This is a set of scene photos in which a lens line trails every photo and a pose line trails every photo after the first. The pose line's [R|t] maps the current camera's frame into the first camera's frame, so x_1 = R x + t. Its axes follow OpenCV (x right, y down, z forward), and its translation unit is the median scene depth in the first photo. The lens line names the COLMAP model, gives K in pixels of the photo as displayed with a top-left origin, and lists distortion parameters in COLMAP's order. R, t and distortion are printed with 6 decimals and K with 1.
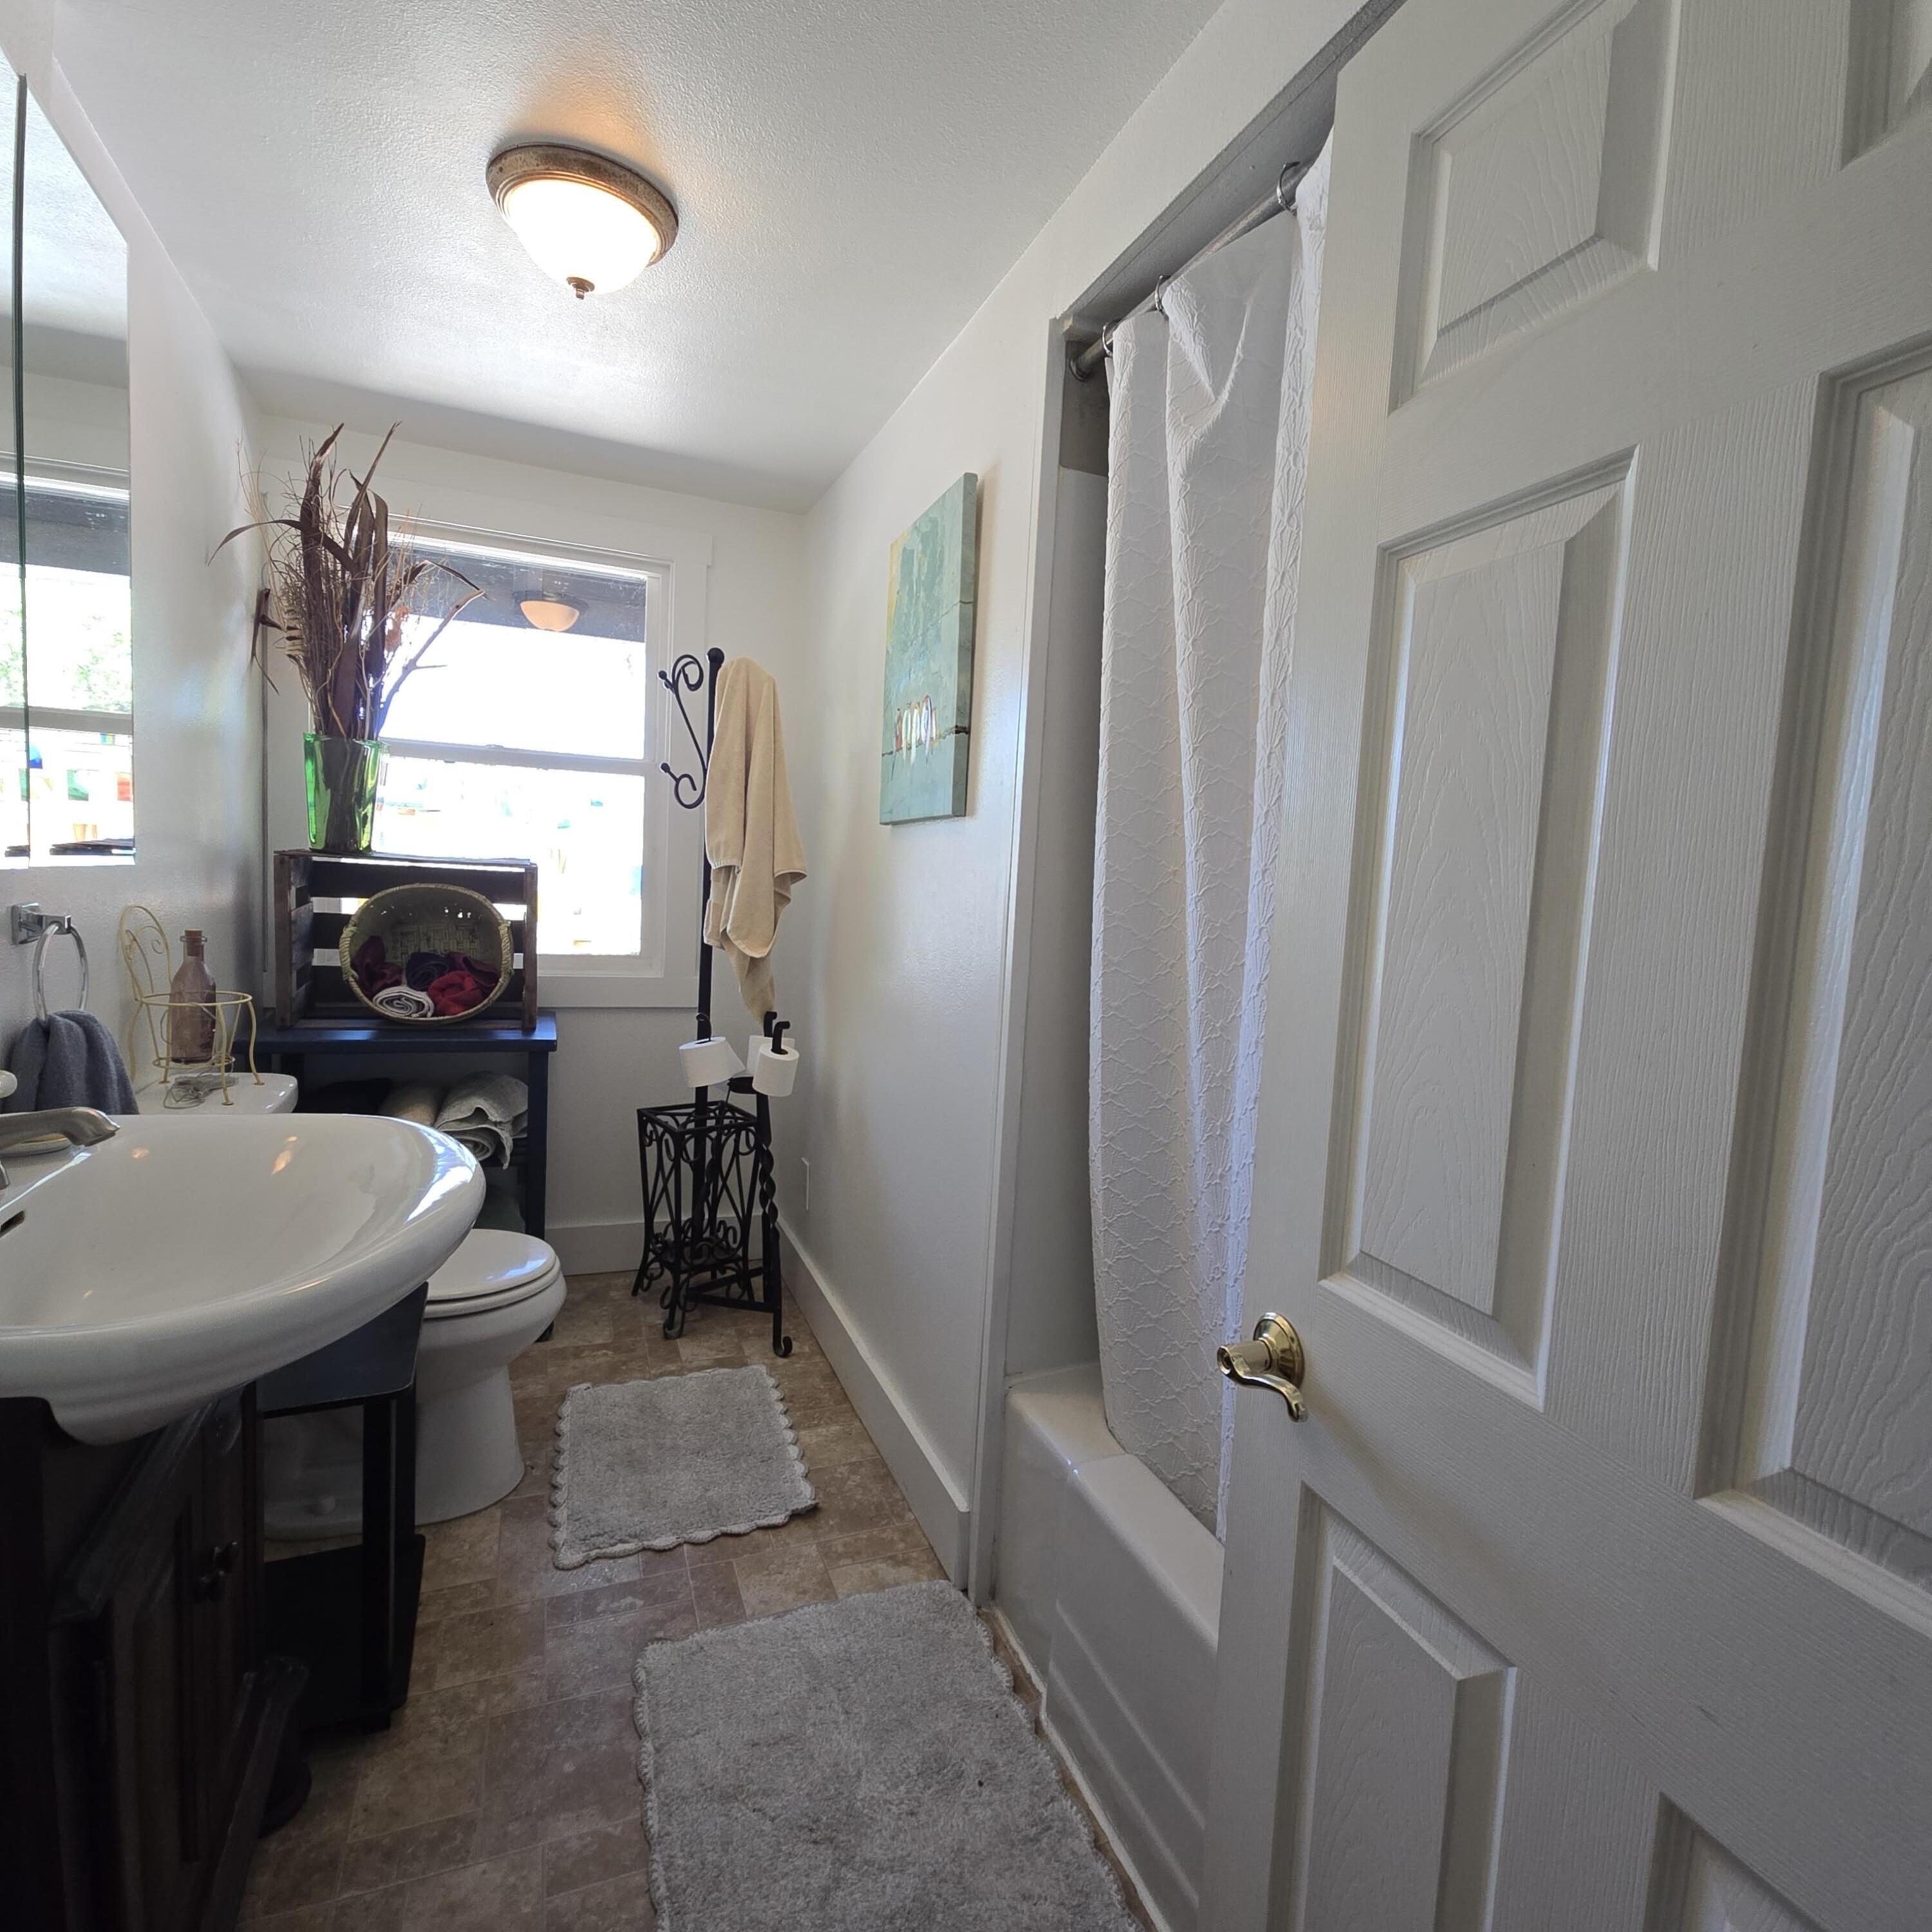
lens RADIAL K [[1045.7, 0, 970.0], [0, 1045.7, 956.3], [0, 0, 1]] dist [0.000988, 0.001598]
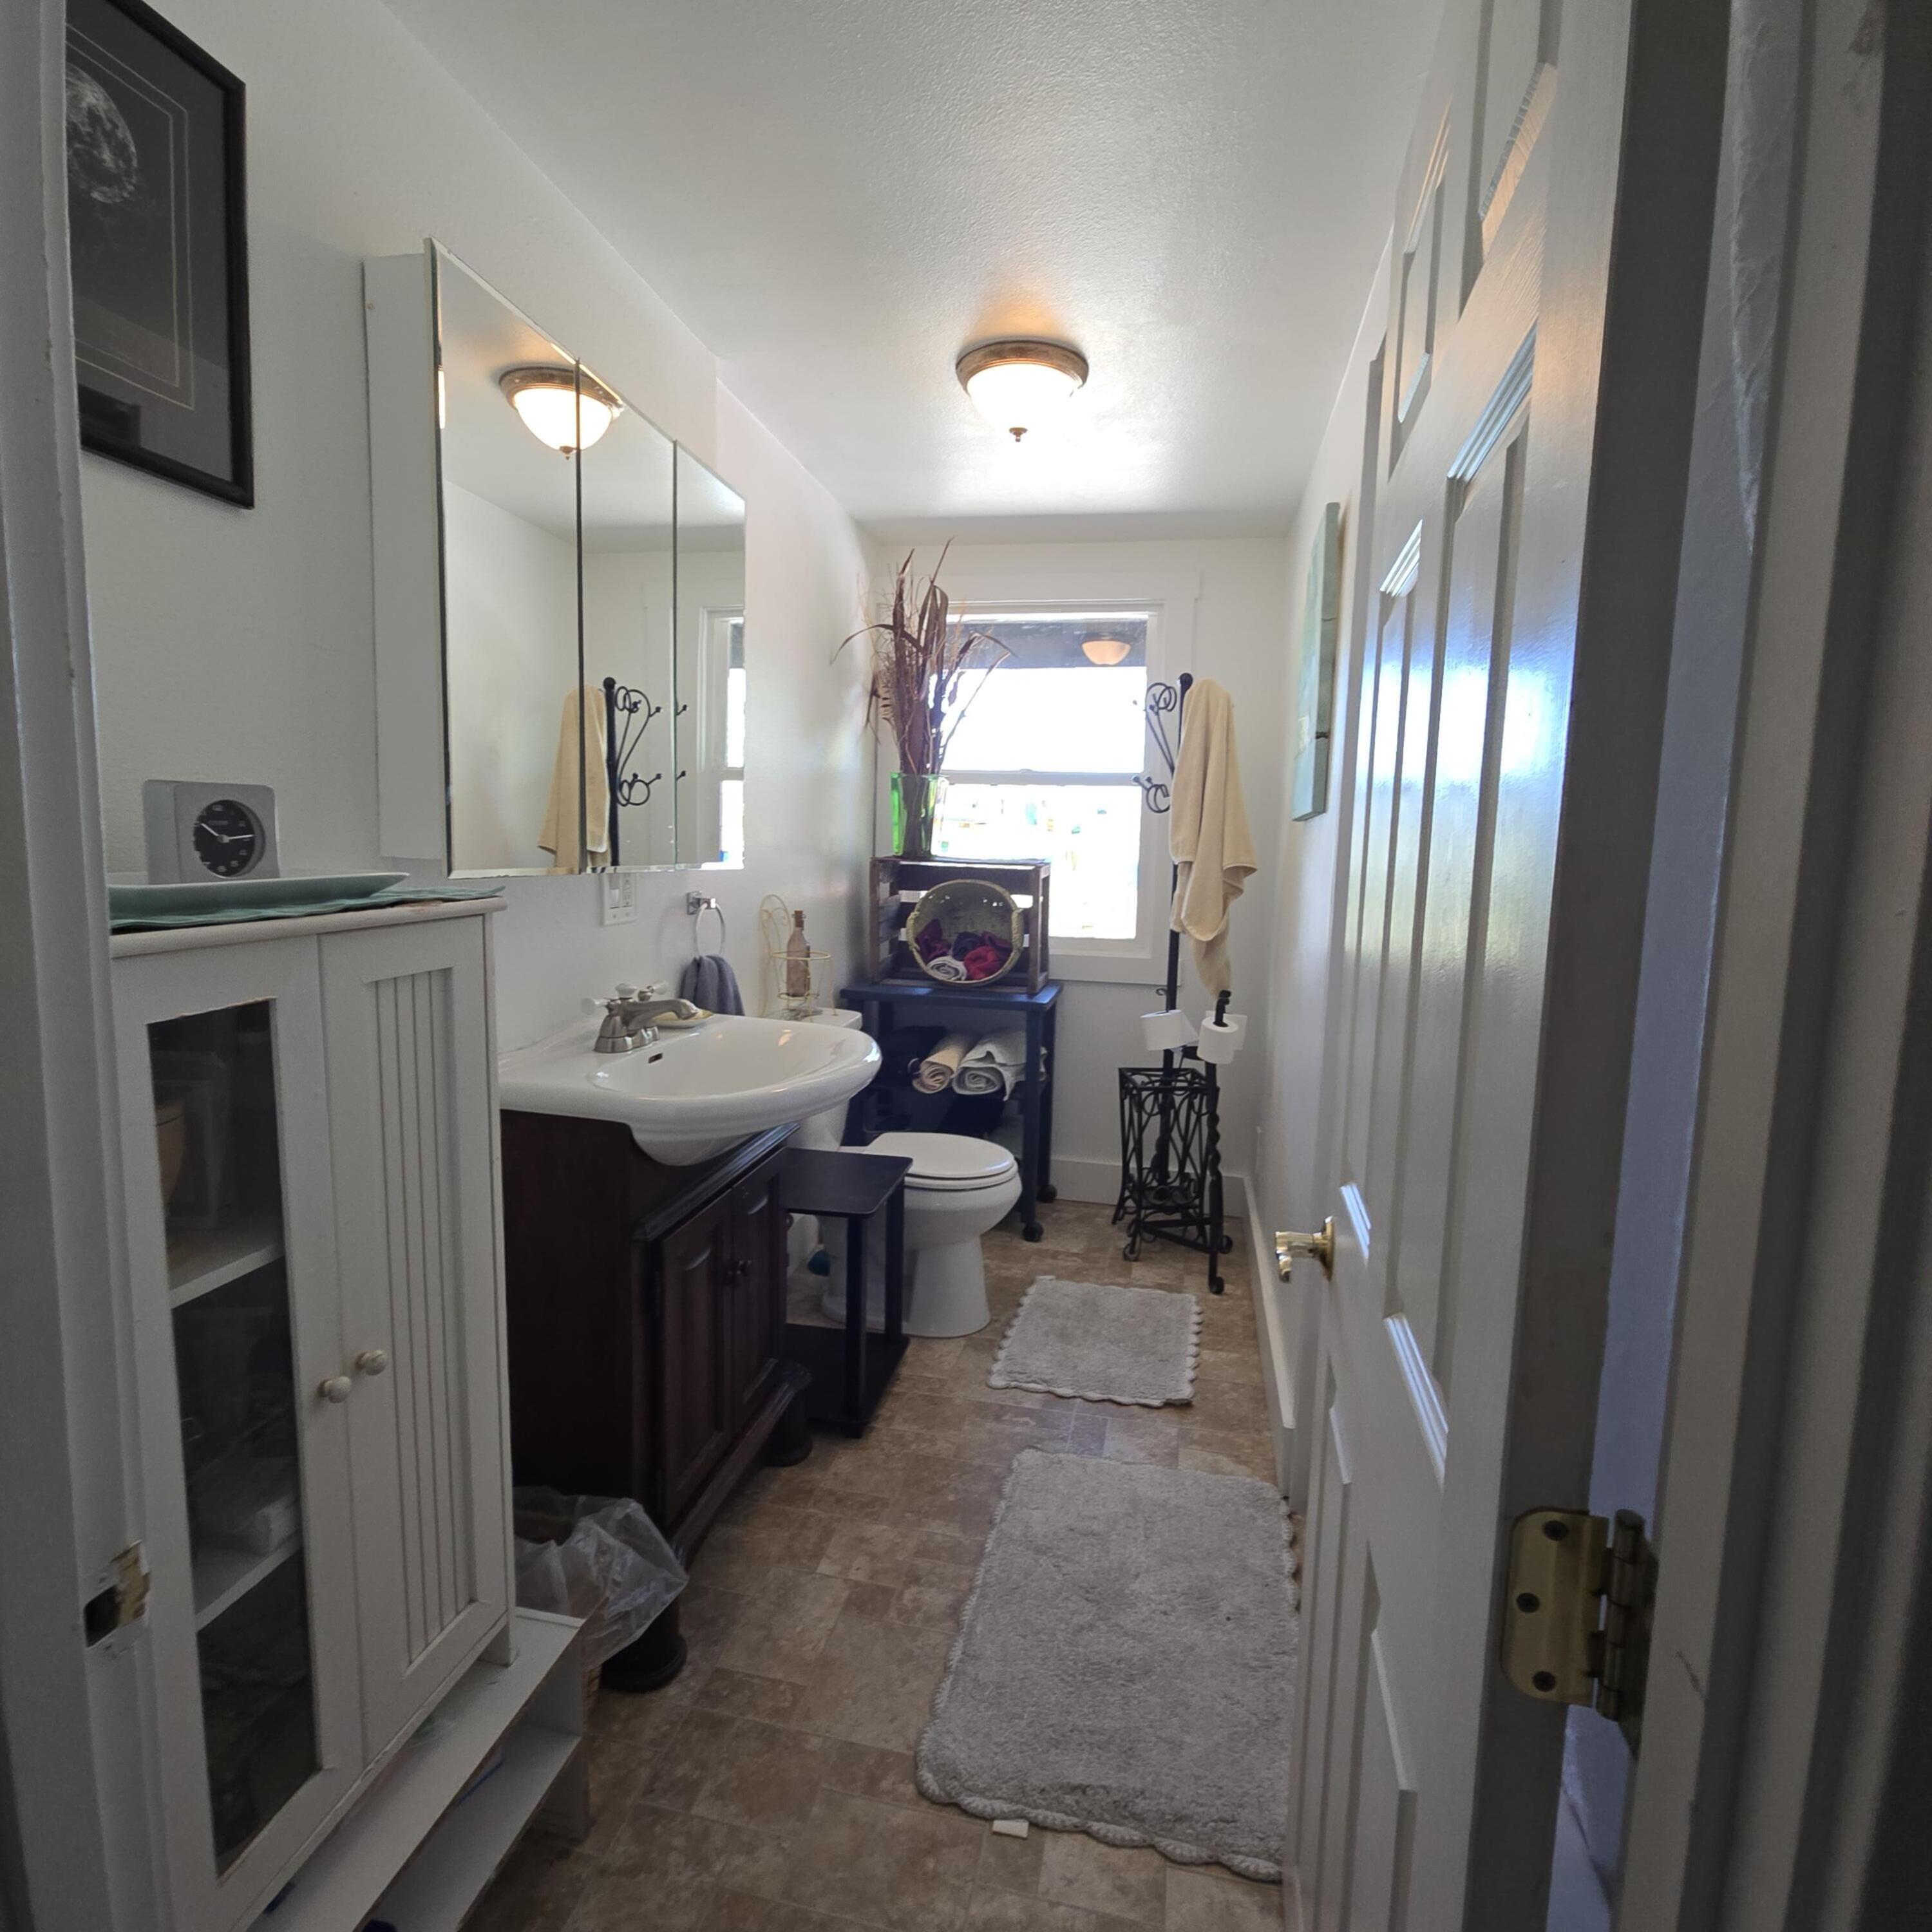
lens RADIAL K [[1045.7, 0, 970.0], [0, 1045.7, 956.3], [0, 0, 1]] dist [0.000988, 0.001598]
pose [[0.829904, 0.030025, -0.557098, 0.232801], [-0.028857, 0.999524, 0.010881, 0.013054], [0.557159, 0.007046, 0.830376, -0.097706]]
